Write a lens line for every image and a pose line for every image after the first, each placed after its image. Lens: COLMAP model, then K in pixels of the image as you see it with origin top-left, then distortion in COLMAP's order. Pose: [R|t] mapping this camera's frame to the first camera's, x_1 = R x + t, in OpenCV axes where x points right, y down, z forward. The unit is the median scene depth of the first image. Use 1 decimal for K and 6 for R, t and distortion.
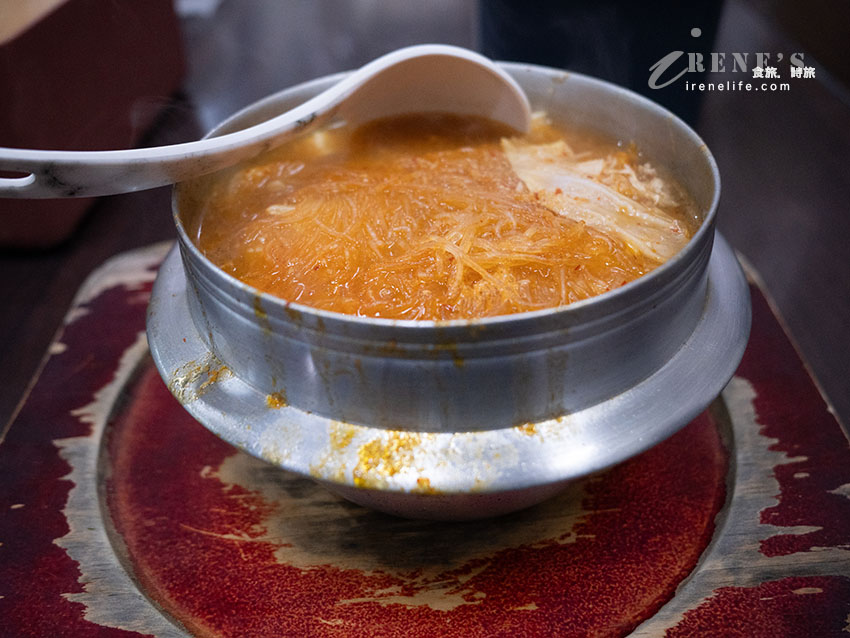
lens RADIAL K [[695.6, 0, 425.0], [0, 695.6, 319.0], [0, 0, 1]] dist [-0.008338, -0.001983]
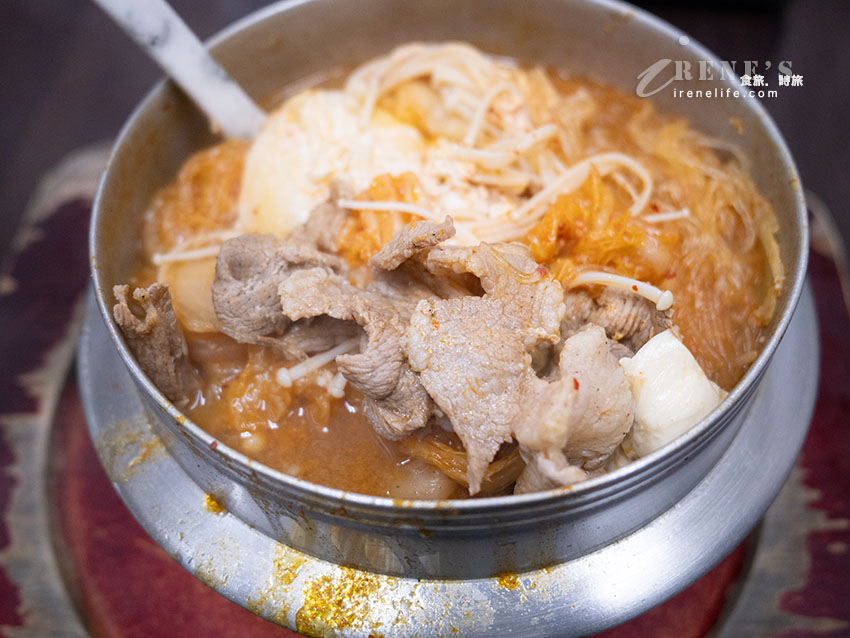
lens RADIAL K [[694.1, 0, 425.0], [0, 694.1, 319.0], [0, 0, 1]] dist [0.054885, 0.000504]
pose [[0.996863, 0.072888, -0.030847, 0.050746], [-0.061072, 0.956292, 0.285963, -0.368696], [0.050342, -0.283182, 0.957744, 0.288434]]
